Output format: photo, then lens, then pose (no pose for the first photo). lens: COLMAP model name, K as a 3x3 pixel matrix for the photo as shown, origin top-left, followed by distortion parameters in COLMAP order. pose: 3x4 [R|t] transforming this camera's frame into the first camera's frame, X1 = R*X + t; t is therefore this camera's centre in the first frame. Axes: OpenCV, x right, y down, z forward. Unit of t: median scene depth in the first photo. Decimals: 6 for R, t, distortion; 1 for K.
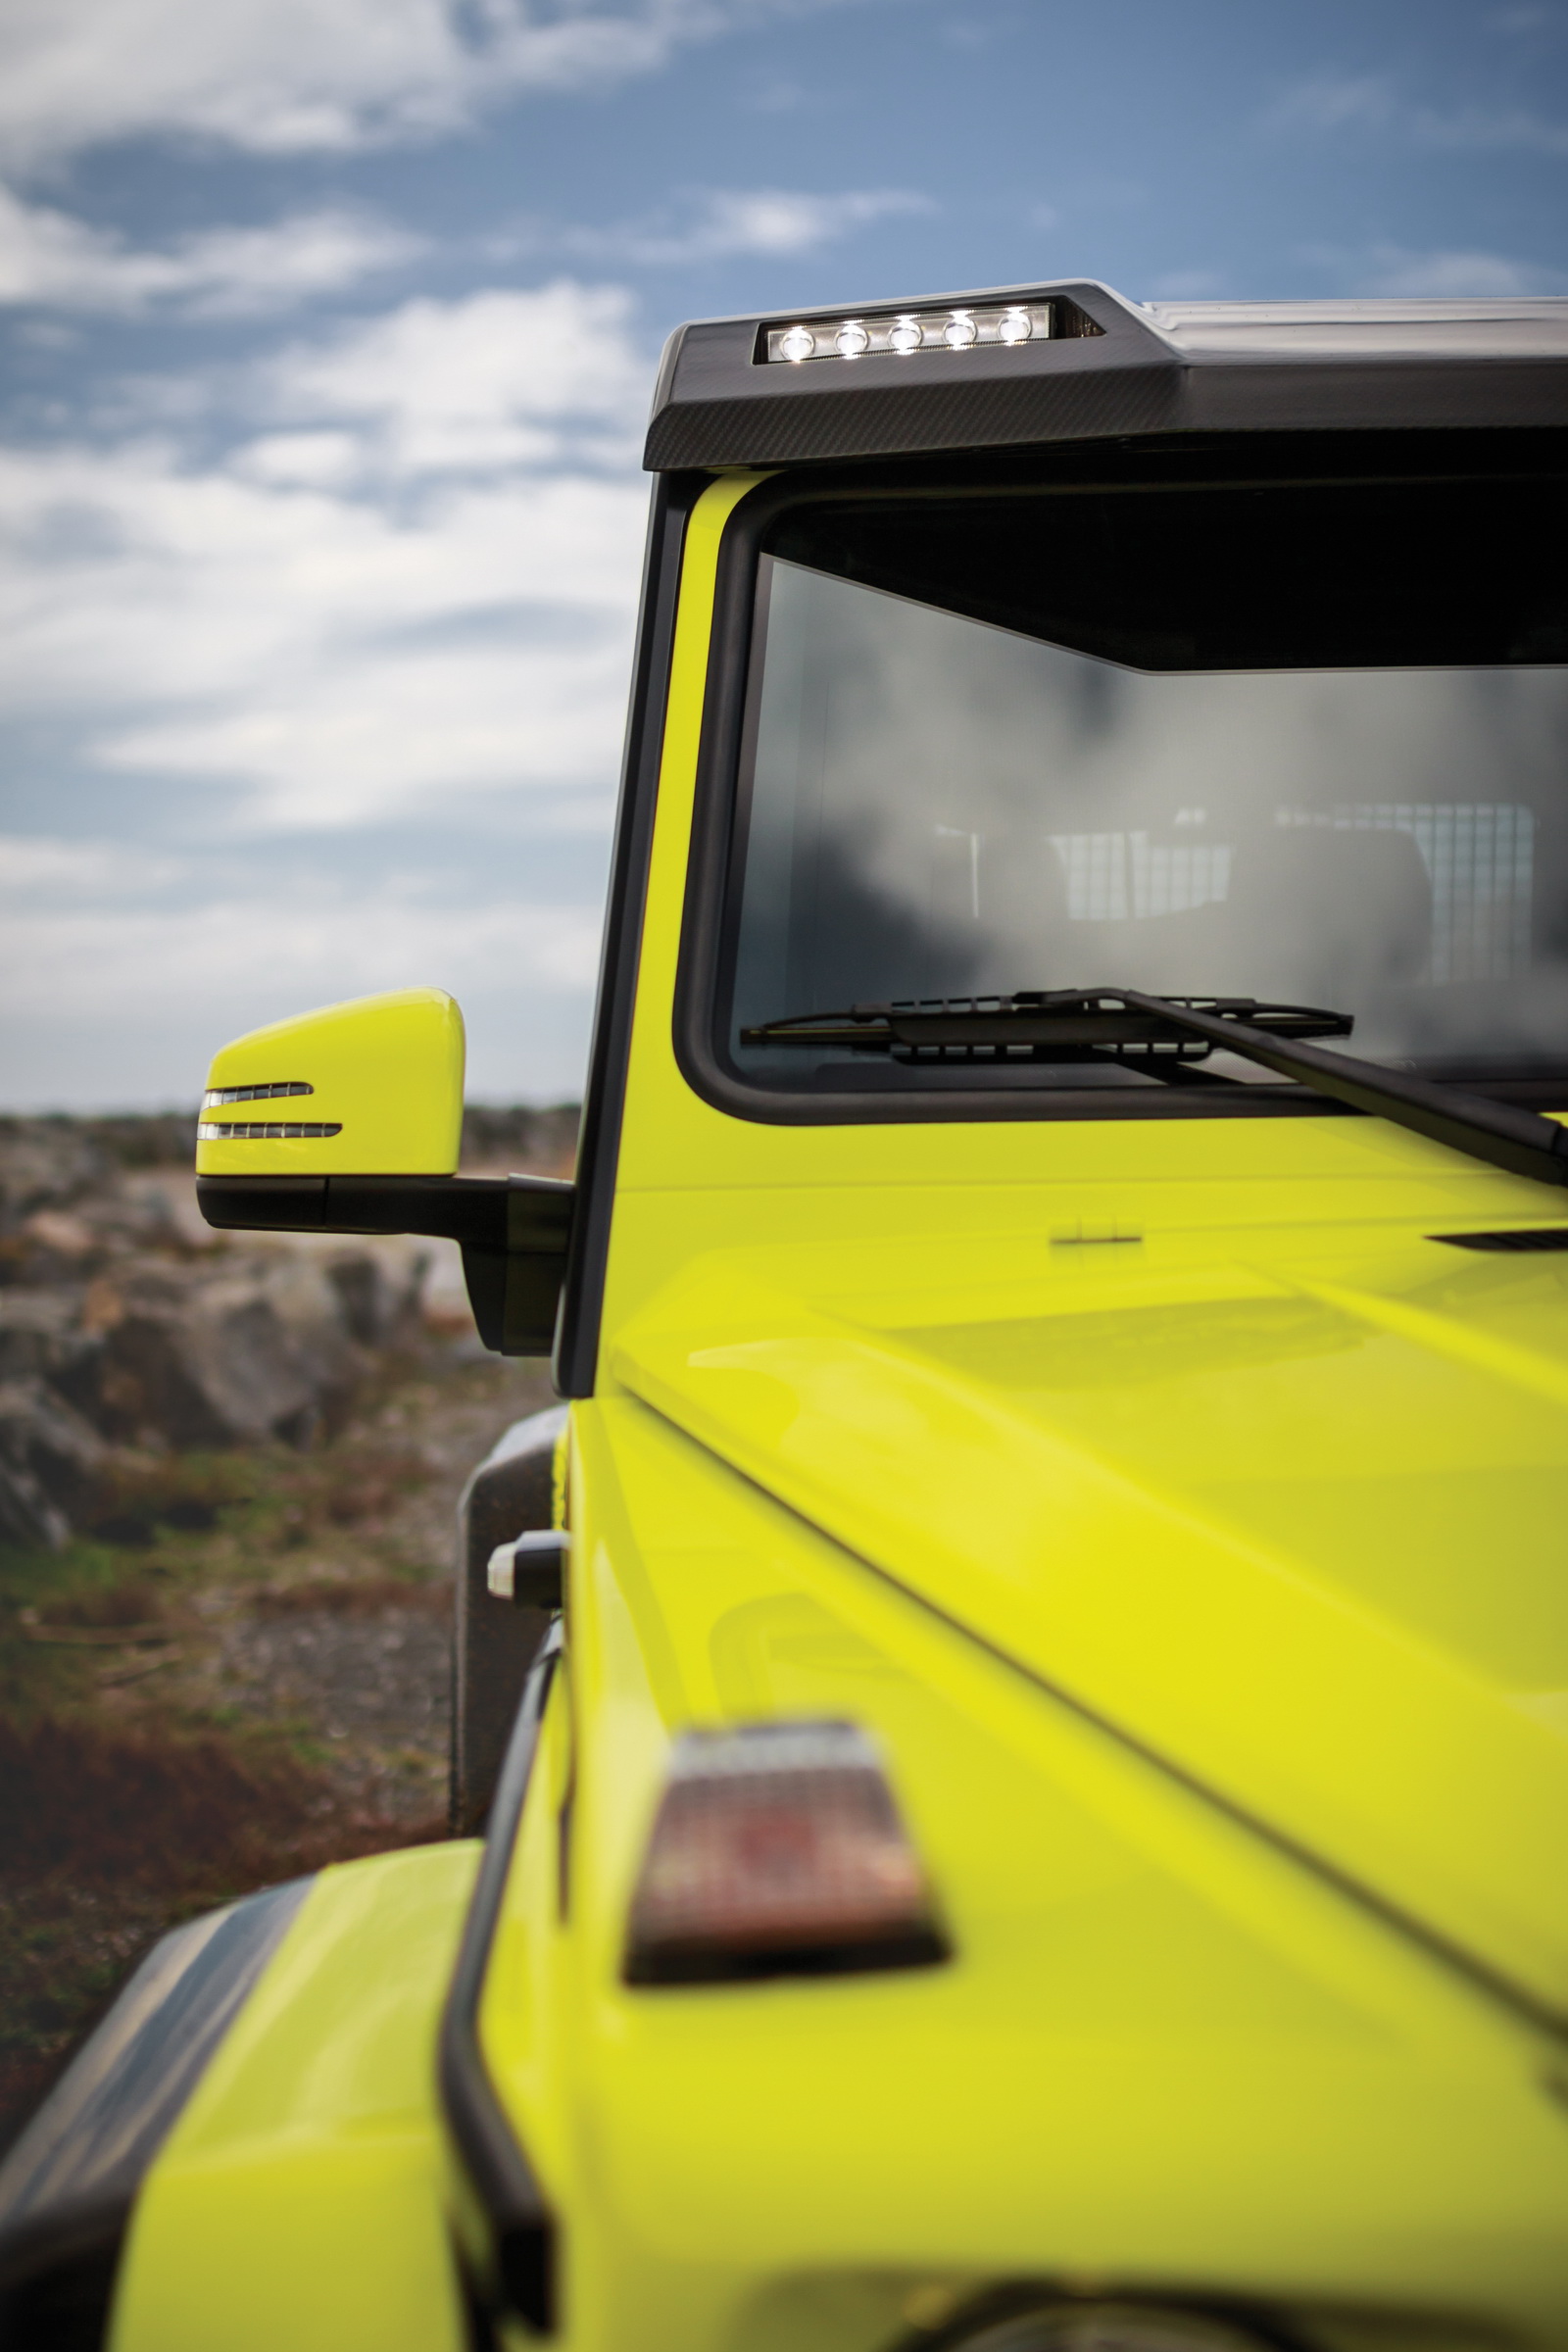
lens RADIAL K [[3653.1, 0, 784.0], [0, 3653.1, 1176.0], [0, 0, 1]] dist [-0.008822, -2.165664]
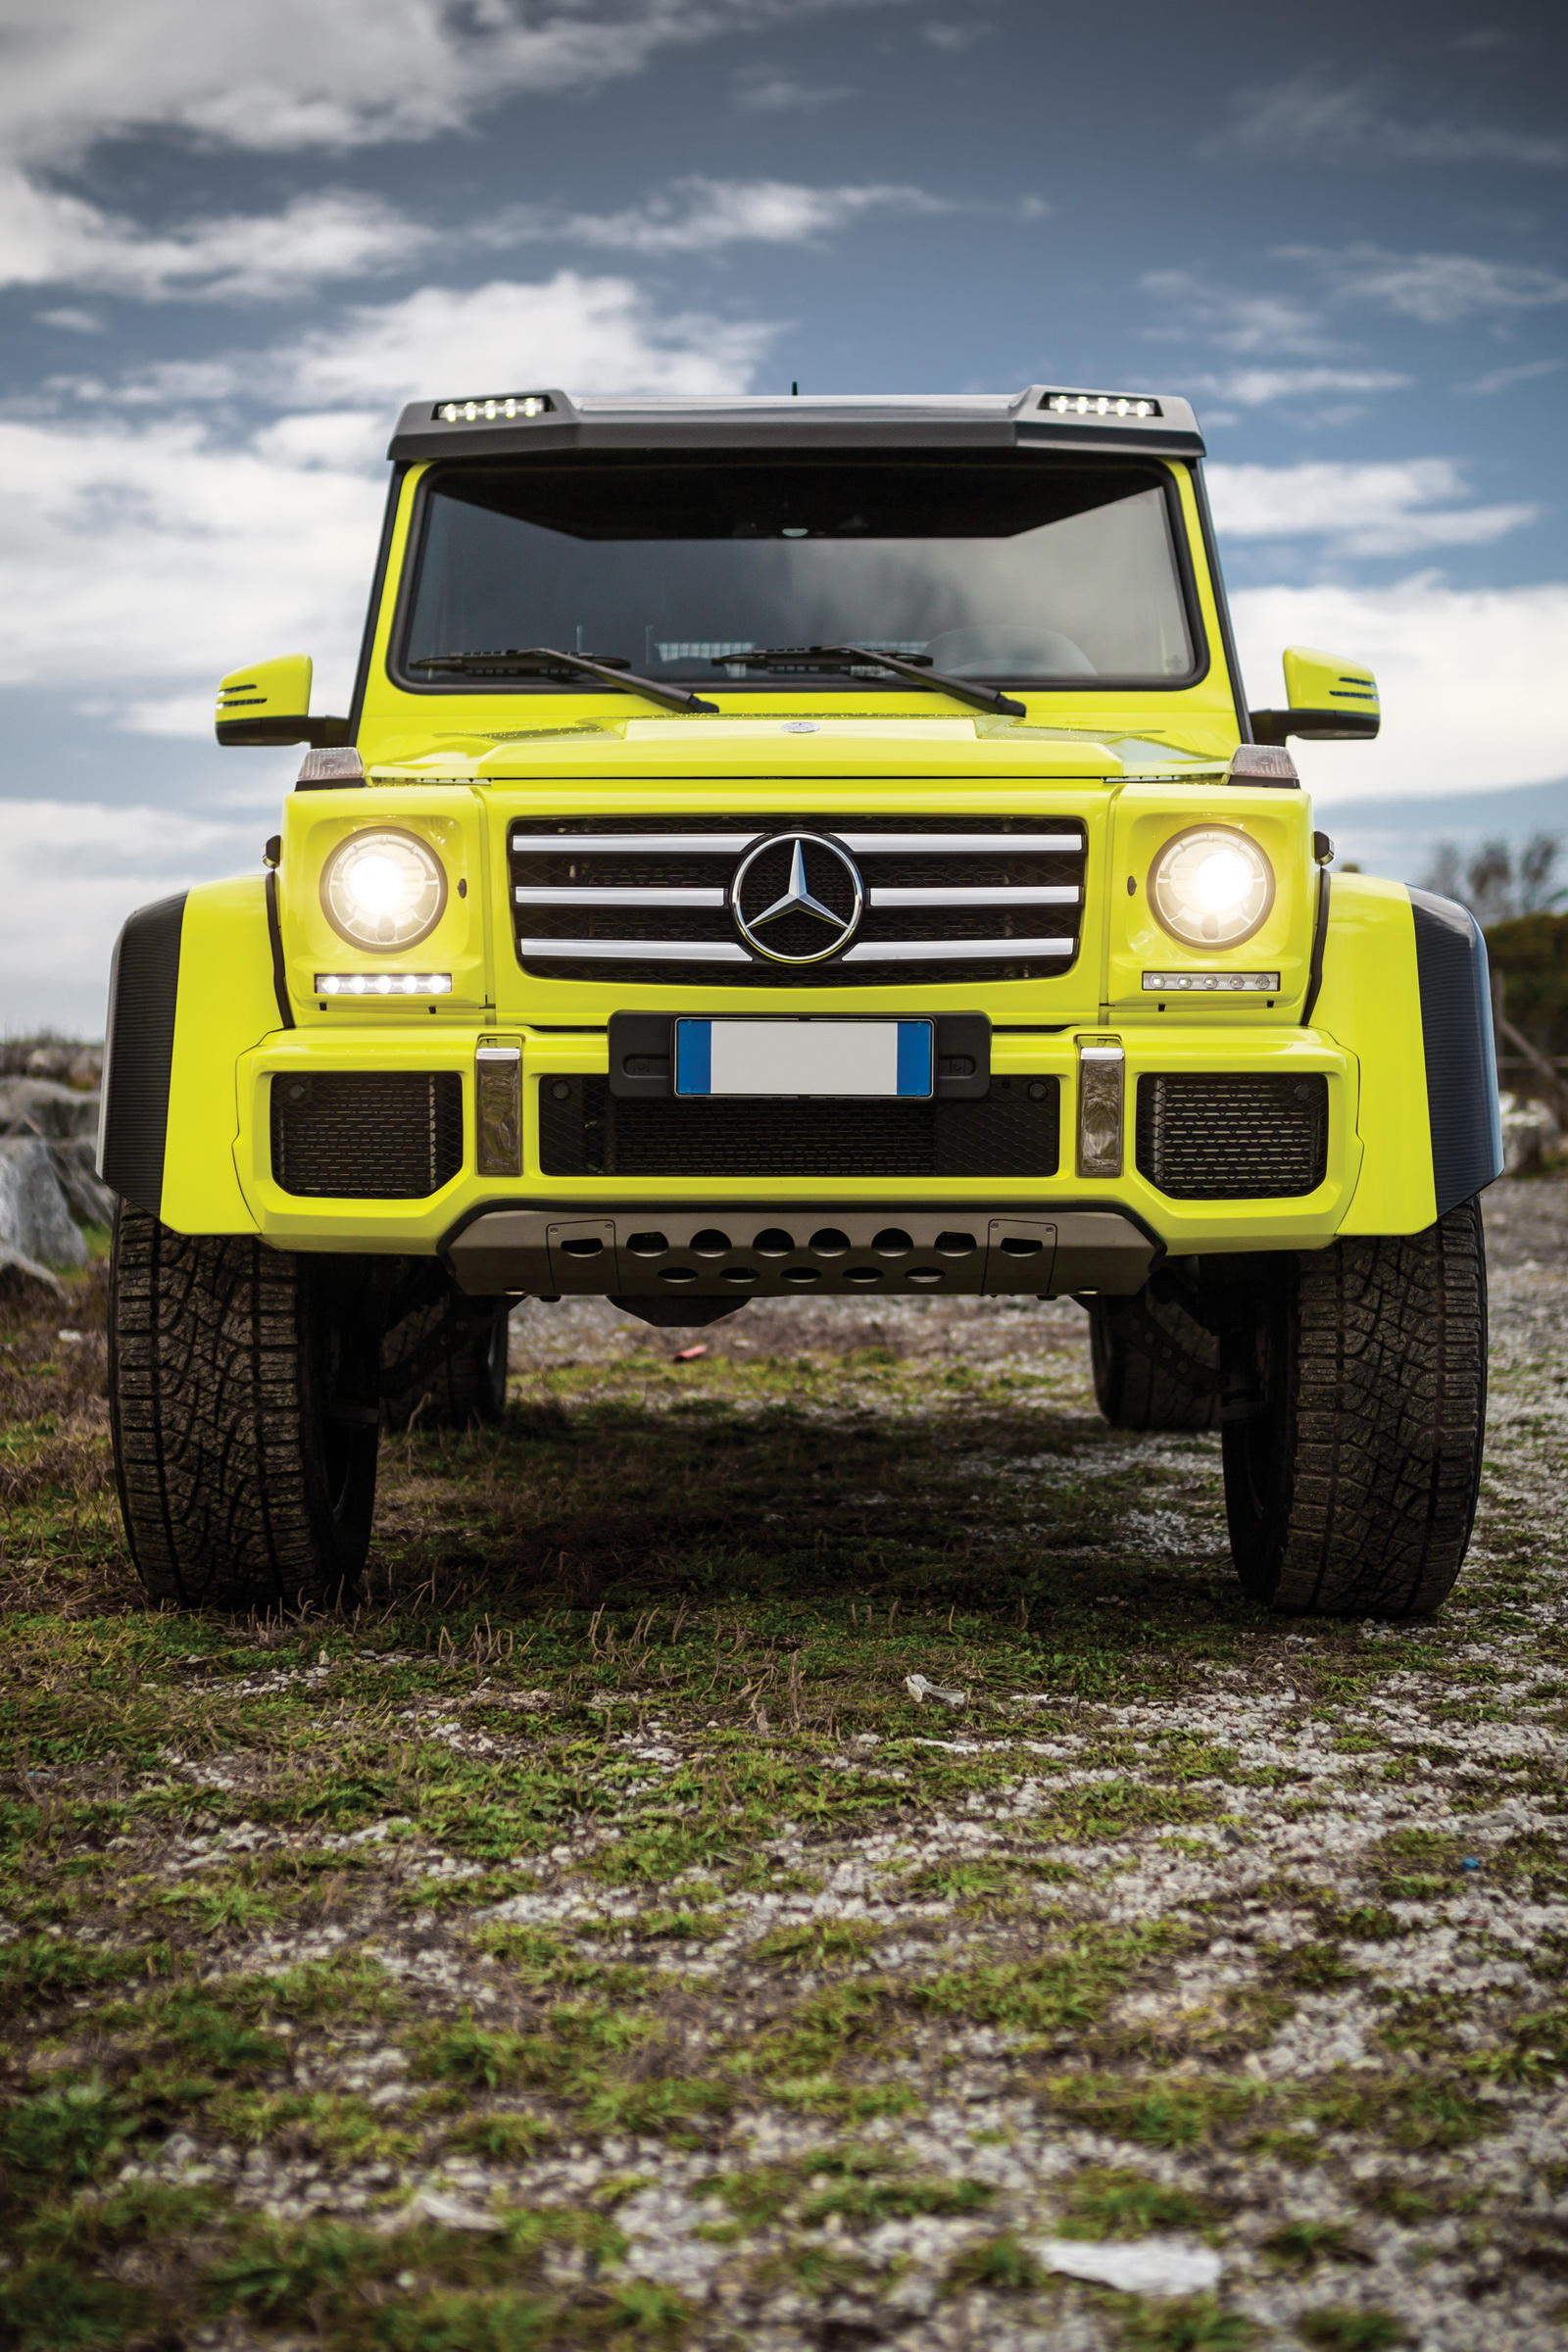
lens RADIAL K [[3583.4, 0, 784.0], [0, 3583.4, 1176.0], [0, 0, 1]] dist [-0.015051, -0.023193]
pose [[0.999813, 0.019165, 0.002413, 0.016950], [-0.019176, 0.999804, 0.004866, 0.020552], [-0.002319, -0.004911, 0.999985, -0.107182]]
